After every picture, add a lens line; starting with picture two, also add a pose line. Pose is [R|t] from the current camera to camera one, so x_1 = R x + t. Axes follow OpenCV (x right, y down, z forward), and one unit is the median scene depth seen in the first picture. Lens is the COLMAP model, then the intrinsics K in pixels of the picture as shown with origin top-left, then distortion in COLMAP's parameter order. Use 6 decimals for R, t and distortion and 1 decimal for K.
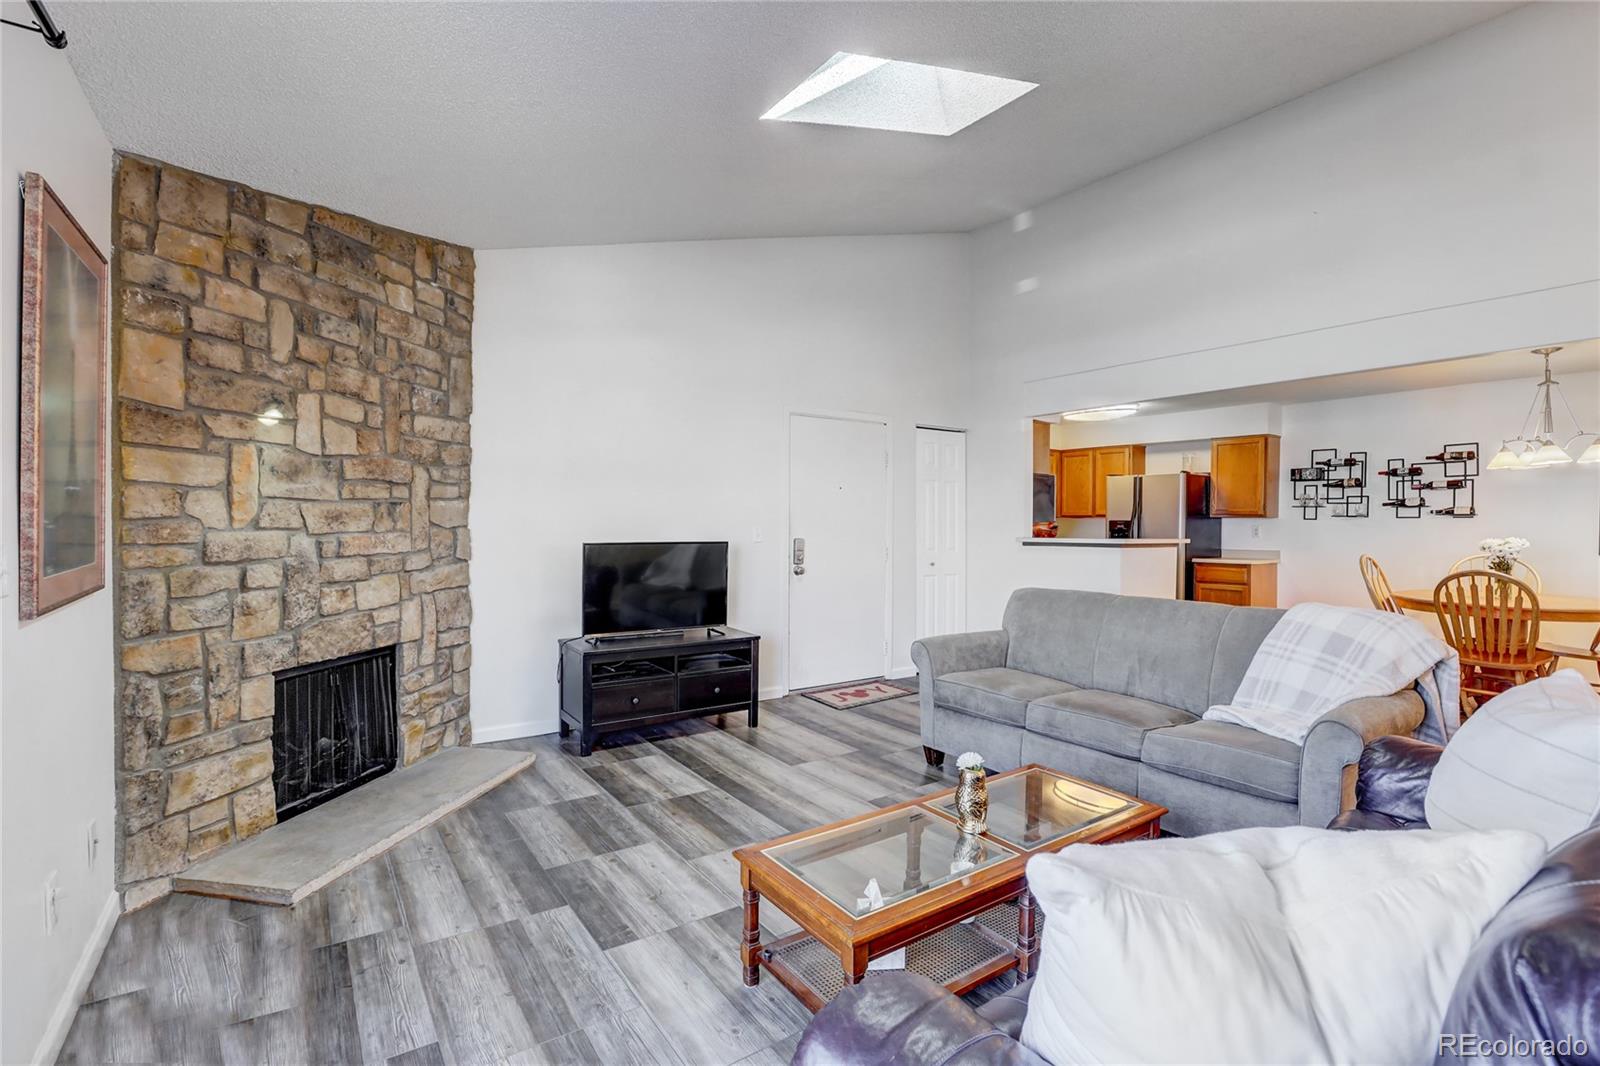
lens RADIAL K [[736.6, 0, 830.6], [0, 736.6, 525.9], [0, 0, 1]] dist [-0.040628, 0.012956]
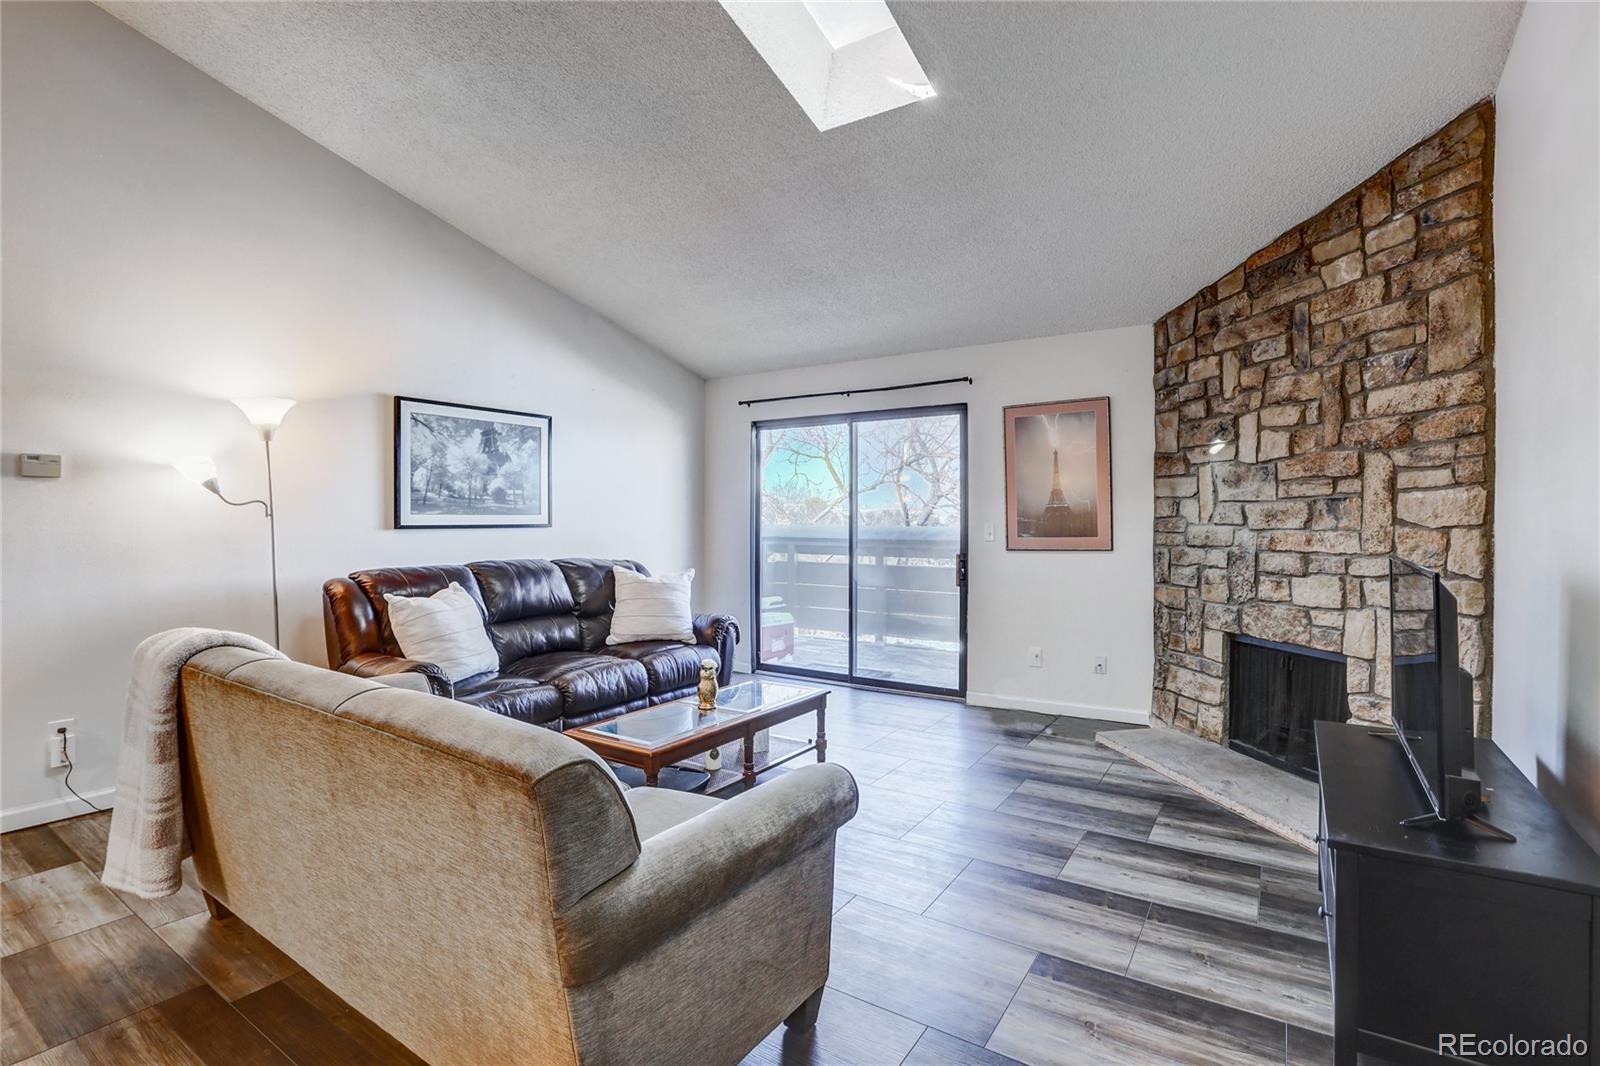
lens RADIAL K [[736.6, 0, 805.2], [0, 736.6, 521.8], [0, 0, 1]] dist [-0.040628, 0.012956]
pose [[-0.940167, -0.003295, -0.340698, 0.367725], [-0.006509, 0.999944, 0.008290, -0.006284], [0.340652, 0.010012, -0.940136, 1.750740]]
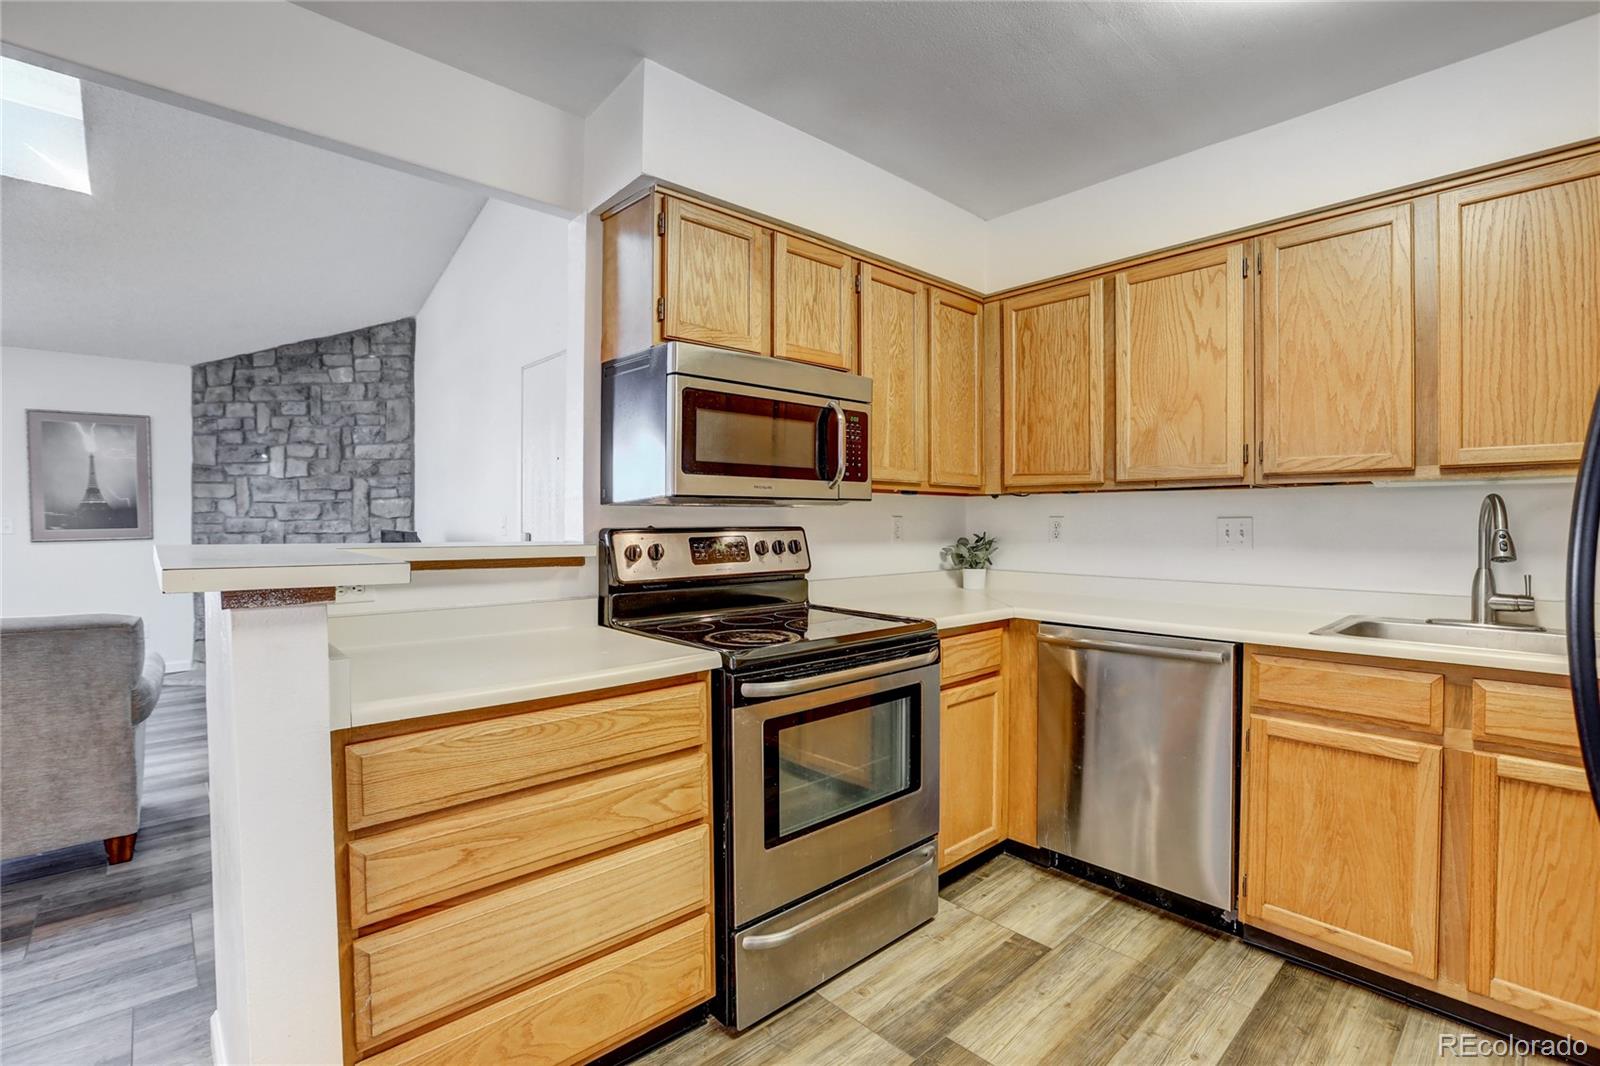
lens RADIAL K [[736.6, 0, 798.5], [0, 736.6, 524.3], [0, 0, 1]] dist [-0.040628, 0.012956]
pose [[0.100909, 0.004154, -0.994887, 1.207355], [-0.005867, 0.999976, 0.003580, 0.006031], [0.994878, 0.005476, 0.100931, 2.001587]]
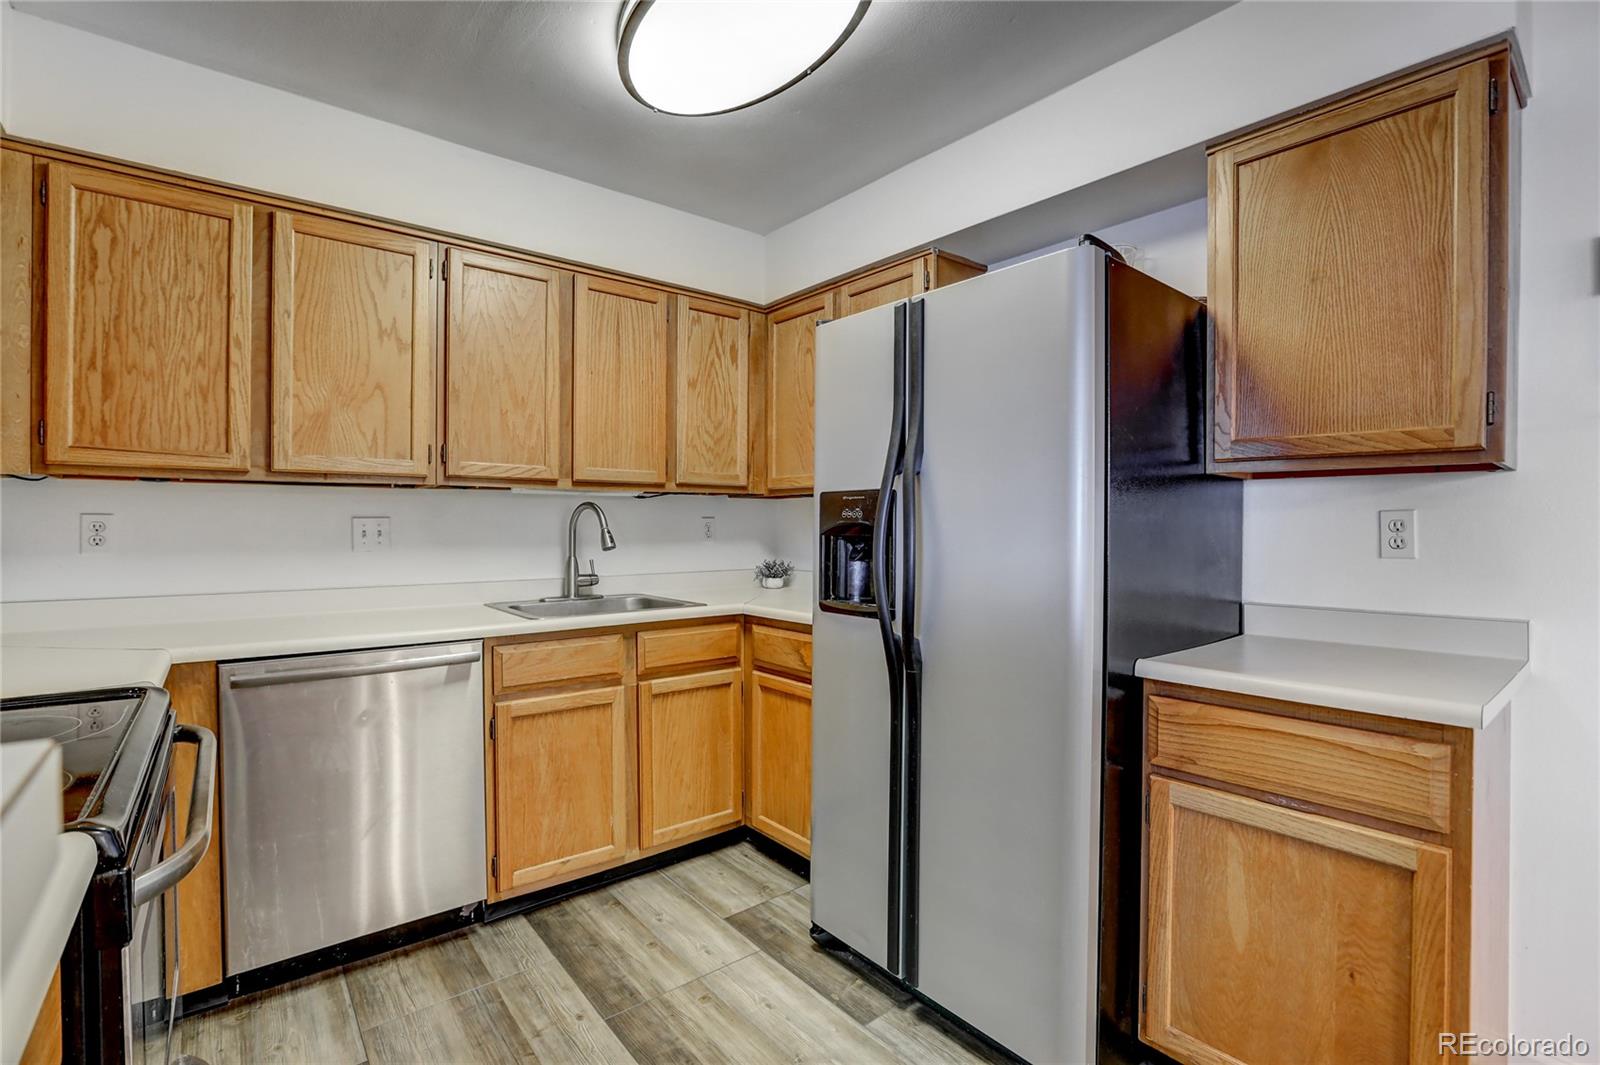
lens RADIAL K [[736.6, 0, 813.2], [0, 736.6, 525.4], [0, 0, 1]] dist [-0.040628, 0.012956]
pose [[0.998560, 0.001817, 0.053623, 0.883690], [-0.001743, 0.999997, -0.001439, 0.007263], [-0.053625, 0.001344, 0.998560, 1.775607]]
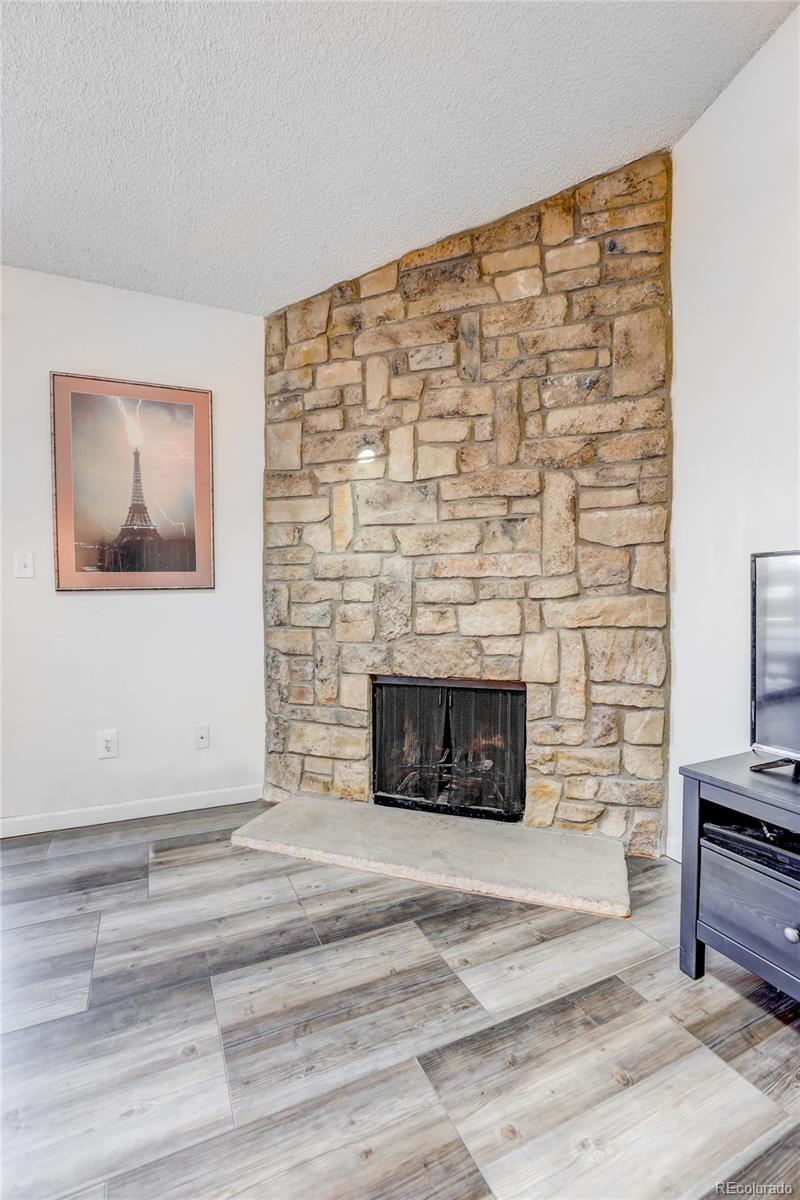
lens RADIAL K [[552.4, 0, 390.5], [0, 552.4, 599.3], [0, 0, 1]] dist [-0.040628, 0.012956]
pose [[-0.210205, -0.000081, -0.977657, 0.088597], [-0.006555, 0.999978, 0.001327, 0.069549], [0.977635, 0.006688, -0.210201, 1.069276]]
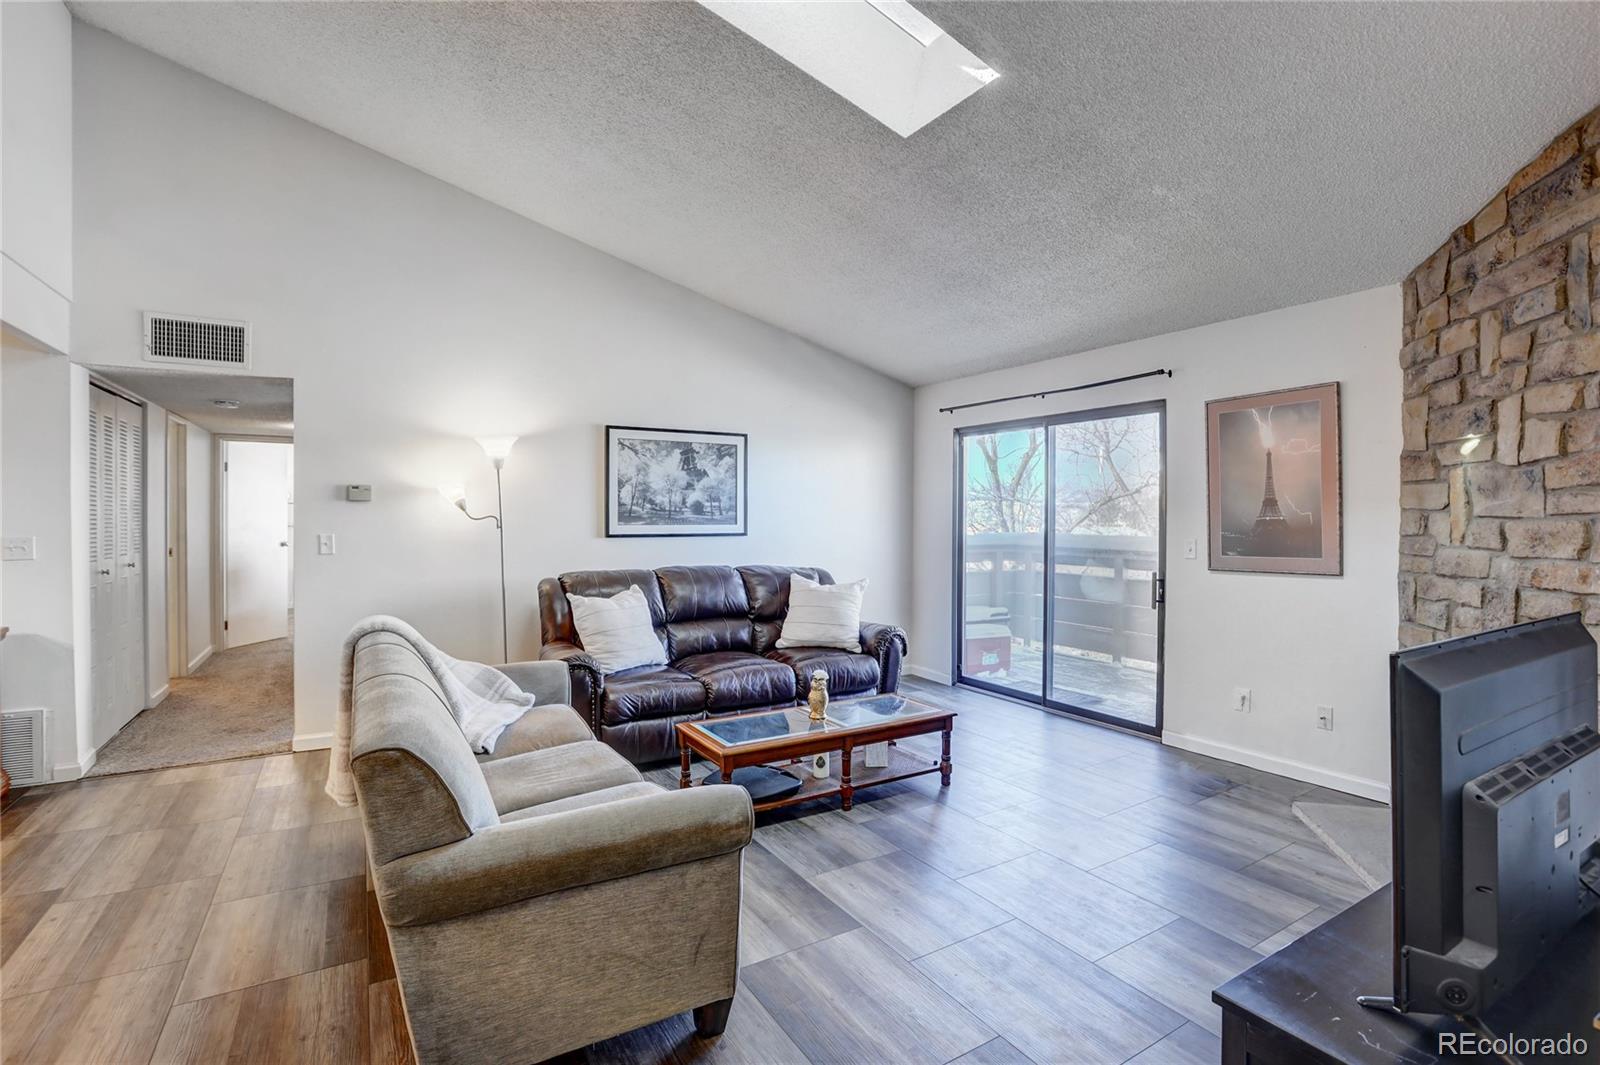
lens RADIAL K [[736.6, 0, 809.5], [0, 736.6, 525.6], [0, 0, 1]] dist [-0.040628, 0.012956]
pose [[-0.995694, -0.008673, 0.092291, 0.042897], [-0.007082, 0.999821, 0.017542, -0.033147], [-0.092426, 0.016813, -0.995578, 1.798210]]
